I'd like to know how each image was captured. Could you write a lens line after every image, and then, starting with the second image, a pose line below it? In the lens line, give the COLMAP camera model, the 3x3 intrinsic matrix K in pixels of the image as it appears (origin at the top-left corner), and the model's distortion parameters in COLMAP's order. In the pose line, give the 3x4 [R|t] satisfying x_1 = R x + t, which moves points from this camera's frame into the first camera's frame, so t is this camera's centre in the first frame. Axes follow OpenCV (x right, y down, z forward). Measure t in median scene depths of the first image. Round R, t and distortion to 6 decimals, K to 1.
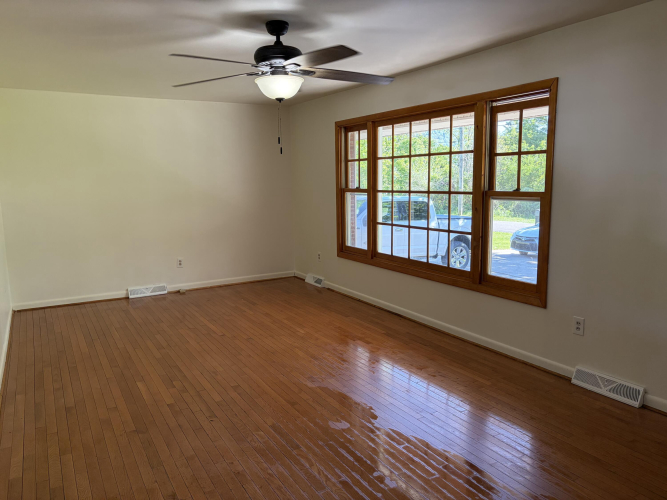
lens RADIAL K [[511.1, 0, 333.5], [0, 511.1, 250.0], [0, 0, 1]] dist [0.063095, -0.053935]
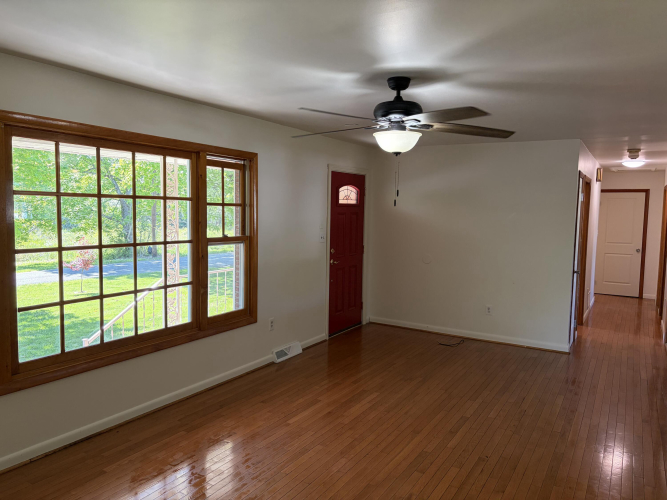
lens RADIAL K [[511.1, 0, 333.5], [0, 511.1, 250.0], [0, 0, 1]] dist [0.063095, -0.053935]
pose [[-0.497599, -0.063954, 0.865046, -0.736246], [0.108625, 0.984833, 0.135294, -0.204970], [-0.860579, 0.161288, -0.483105, 1.294620]]
